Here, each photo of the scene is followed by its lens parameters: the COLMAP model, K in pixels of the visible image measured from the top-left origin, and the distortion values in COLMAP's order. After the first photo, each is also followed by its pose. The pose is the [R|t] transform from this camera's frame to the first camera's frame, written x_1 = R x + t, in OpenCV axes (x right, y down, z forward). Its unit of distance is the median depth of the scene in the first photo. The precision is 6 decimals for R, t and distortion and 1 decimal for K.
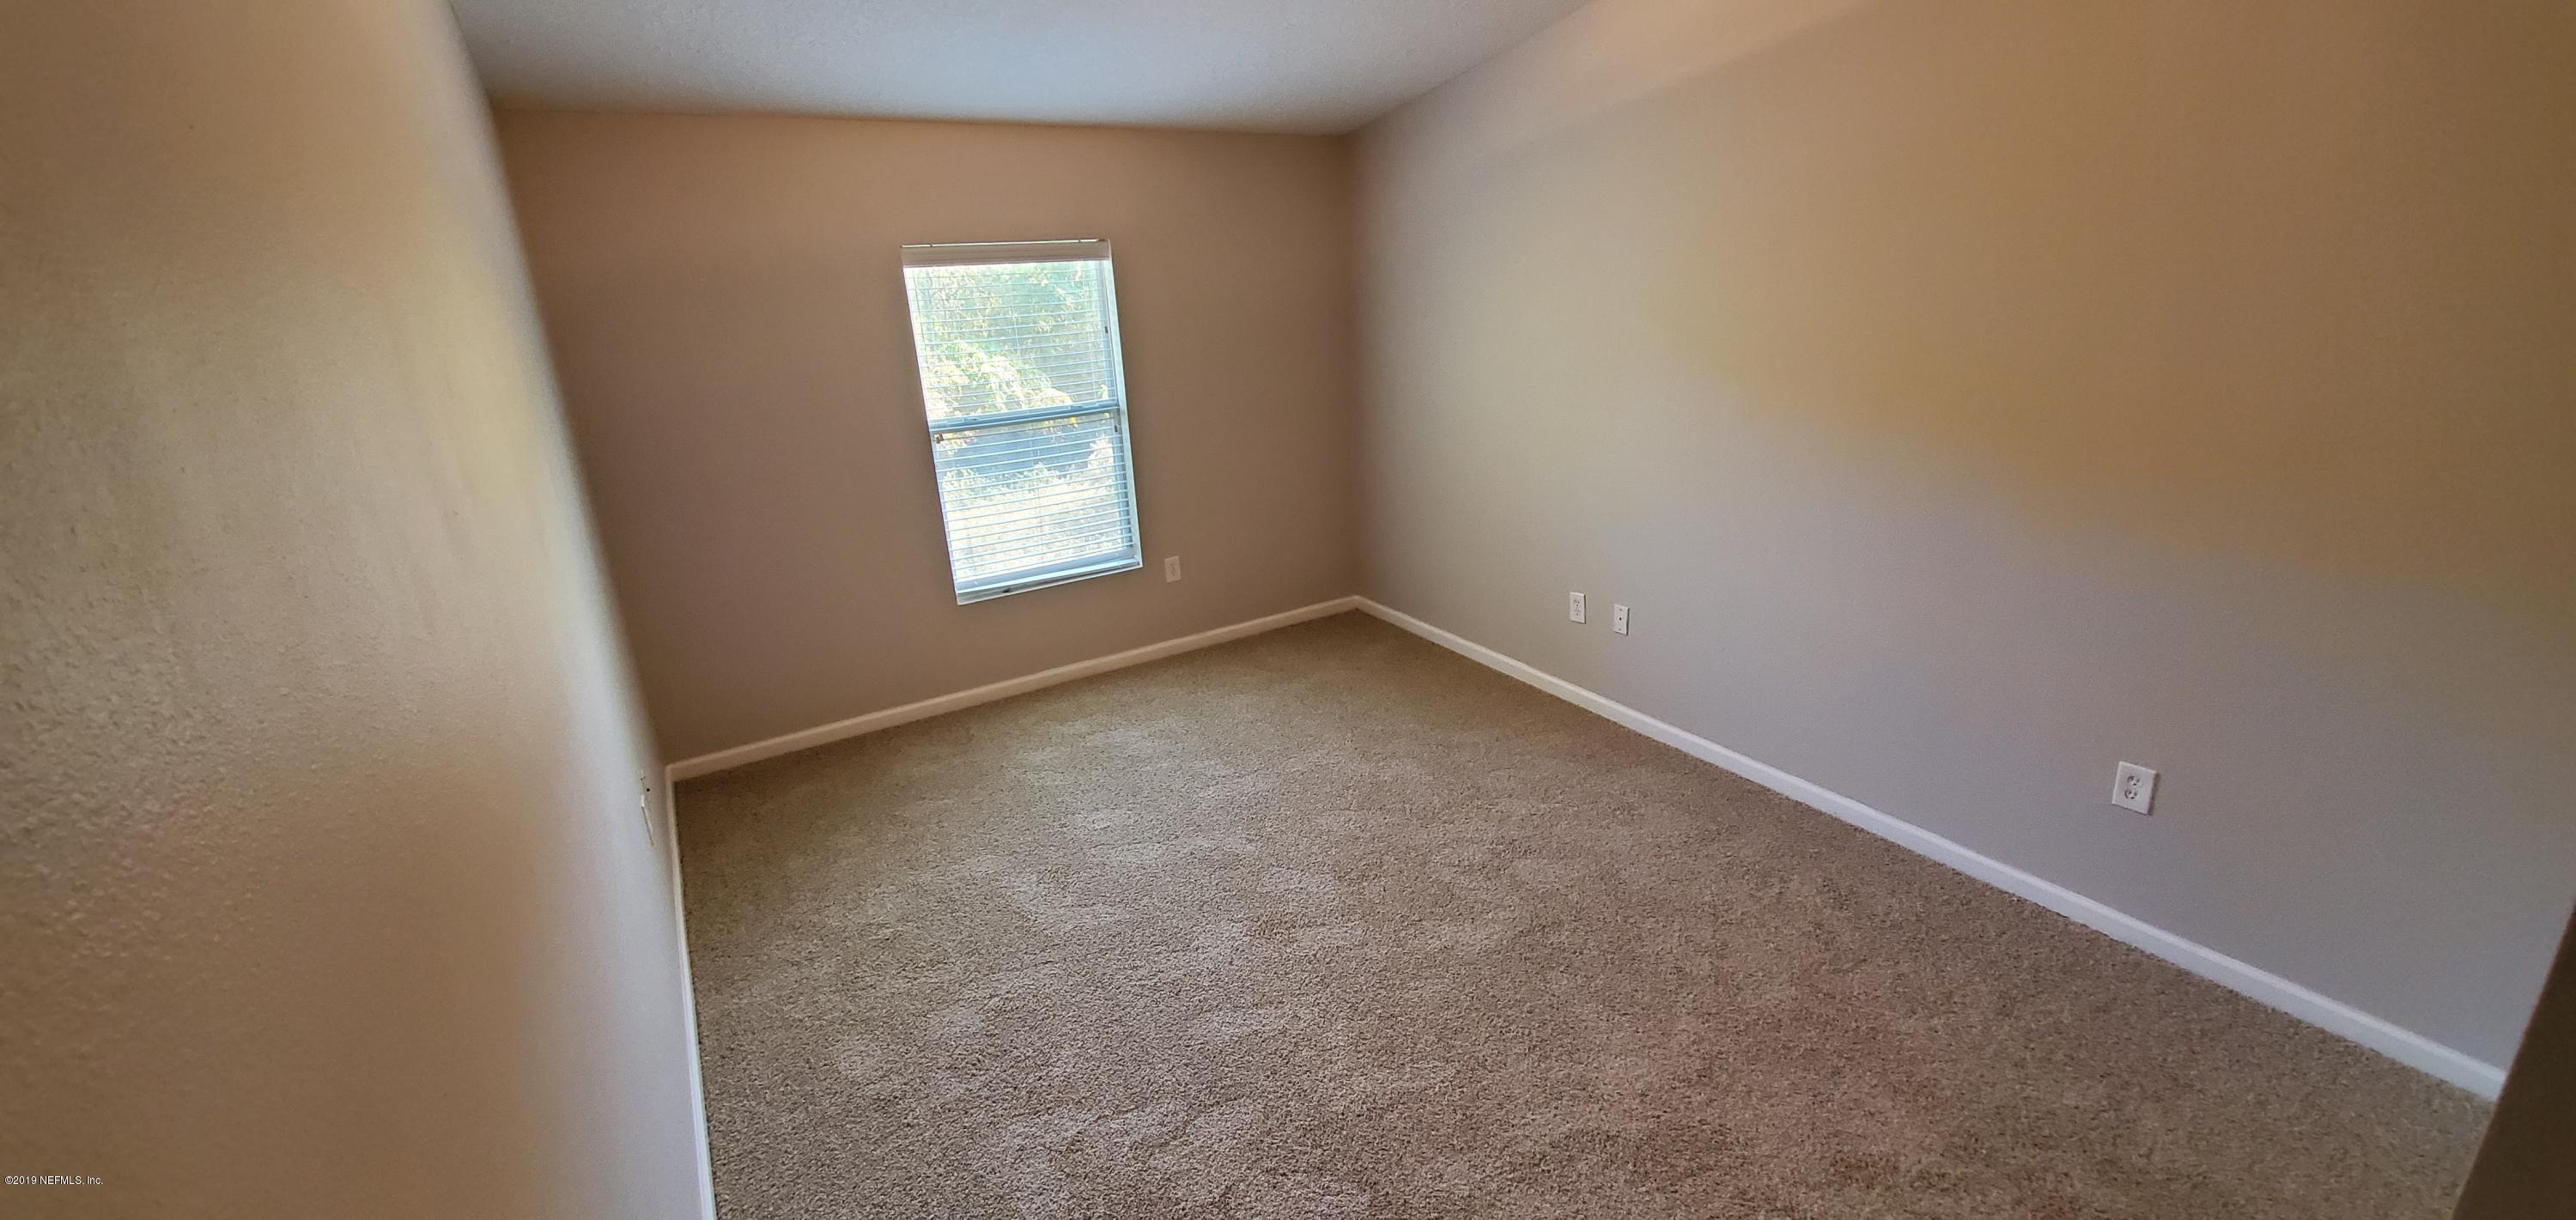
lens RADIAL K [[1016.8, 0, 1305.4], [0, 1016.8, 579.2], [0, 0, 1]] dist [0.018079, -0.018289]
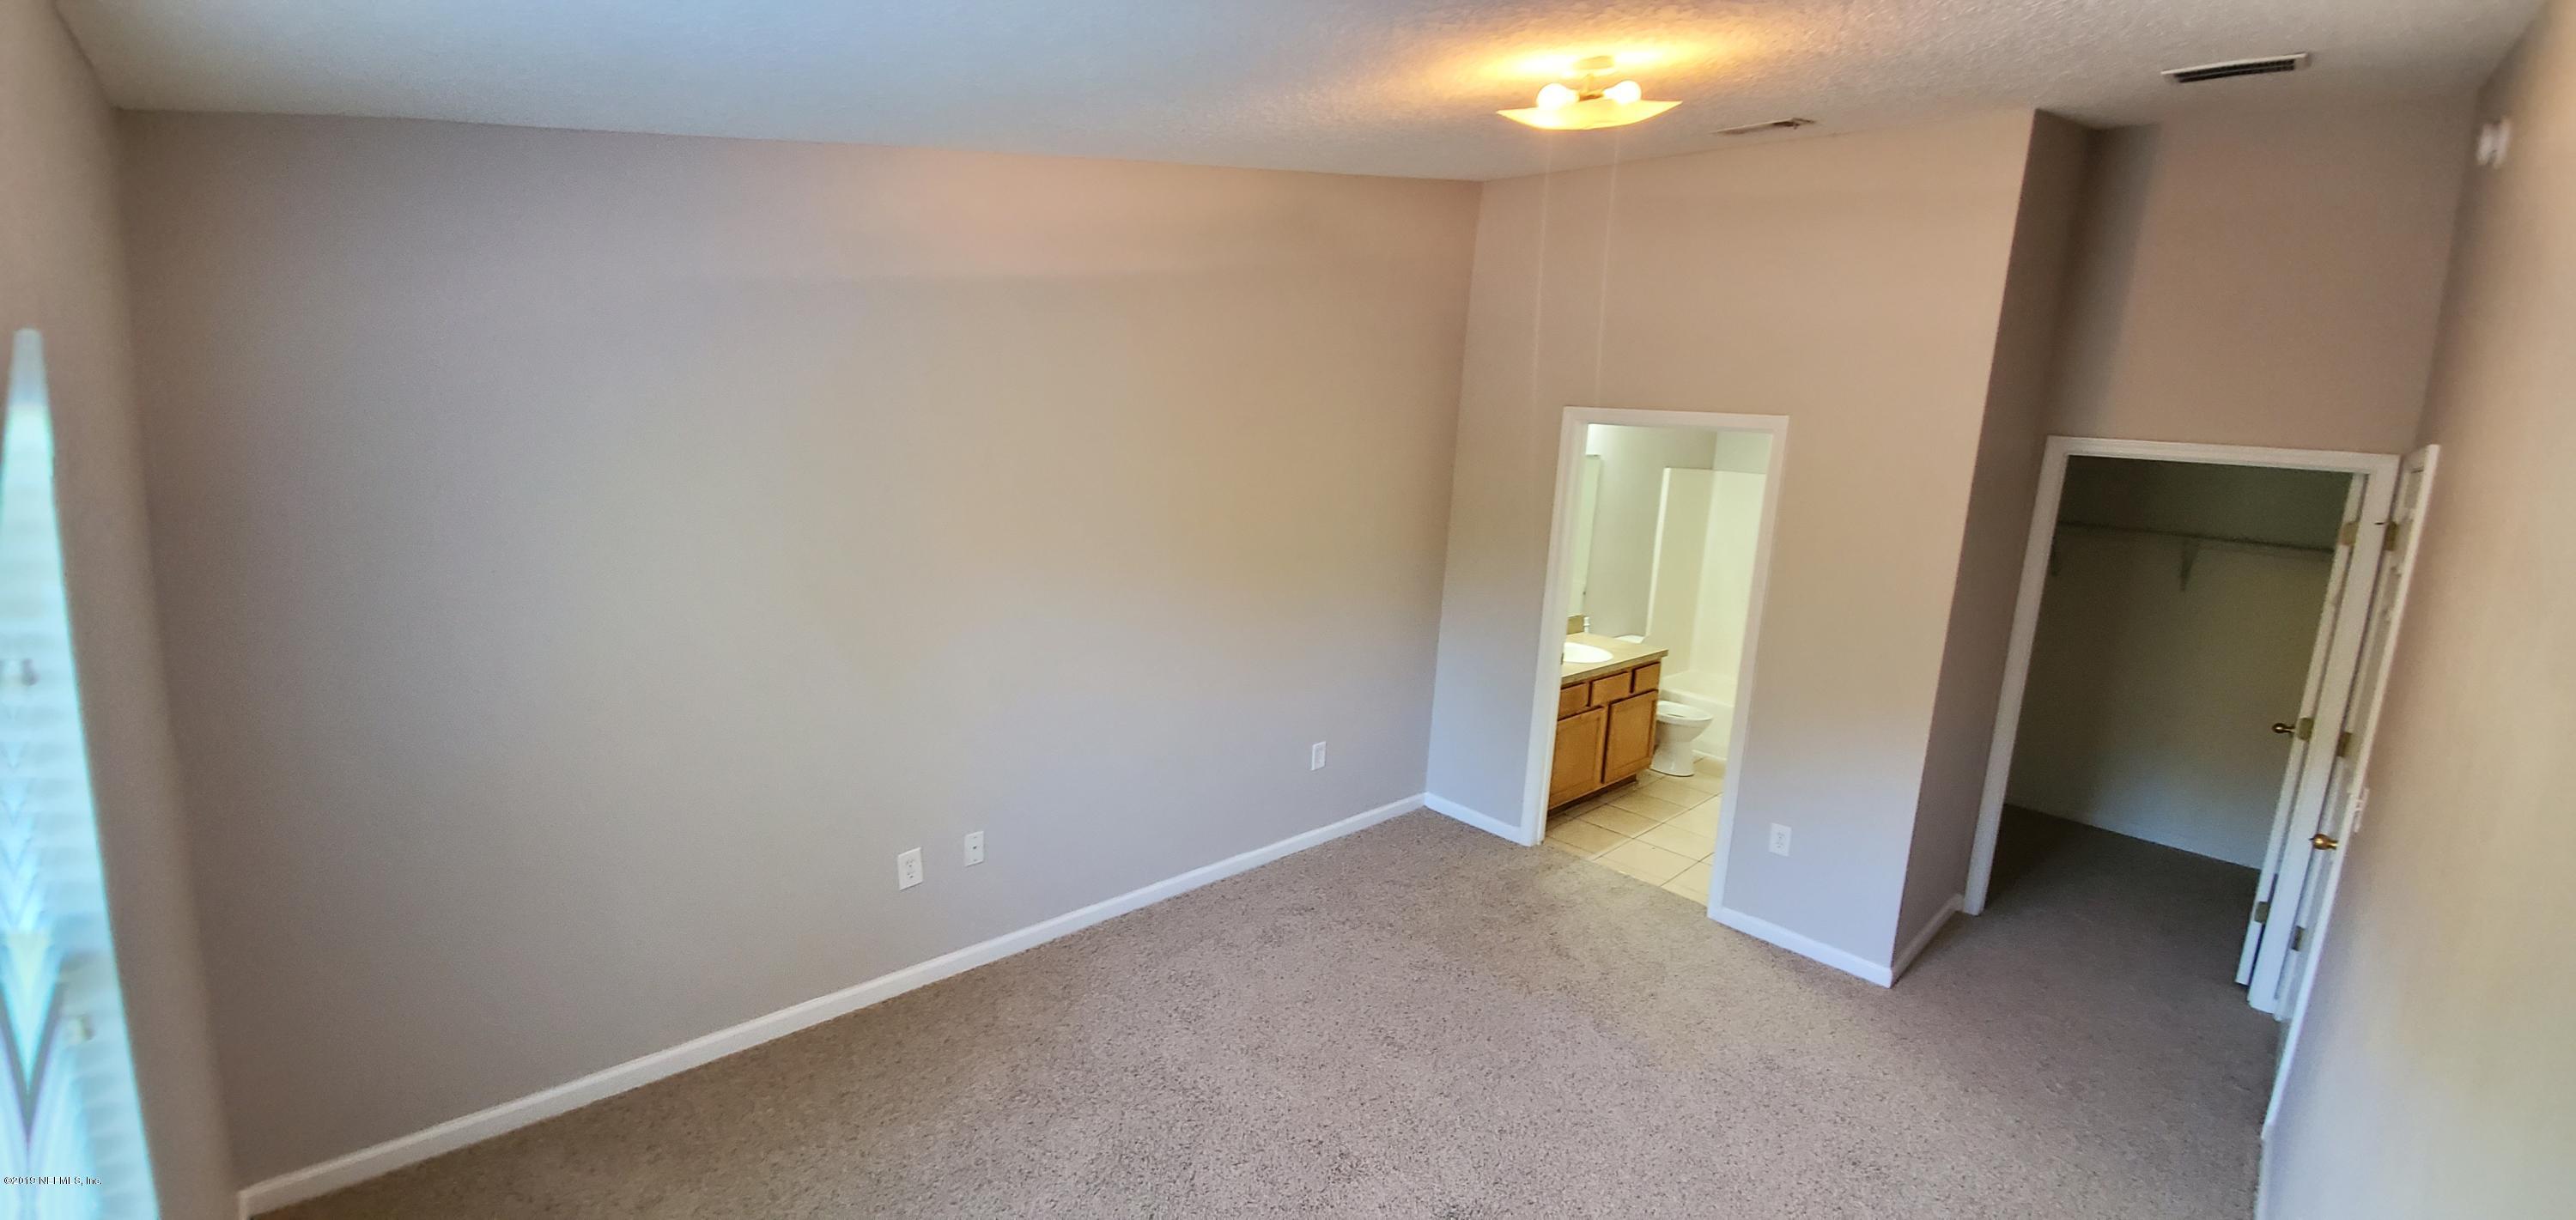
lens RADIAL K [[1016.8, 0, 1305.4], [0, 1016.8, 579.2], [0, 0, 1]] dist [0.018079, -0.018289]
pose [[-0.197984, -0.127599, 0.971865, -0.561567], [0.245179, 0.953527, 0.175138, -0.262554], [-0.949047, 0.272955, -0.157499, 0.808838]]
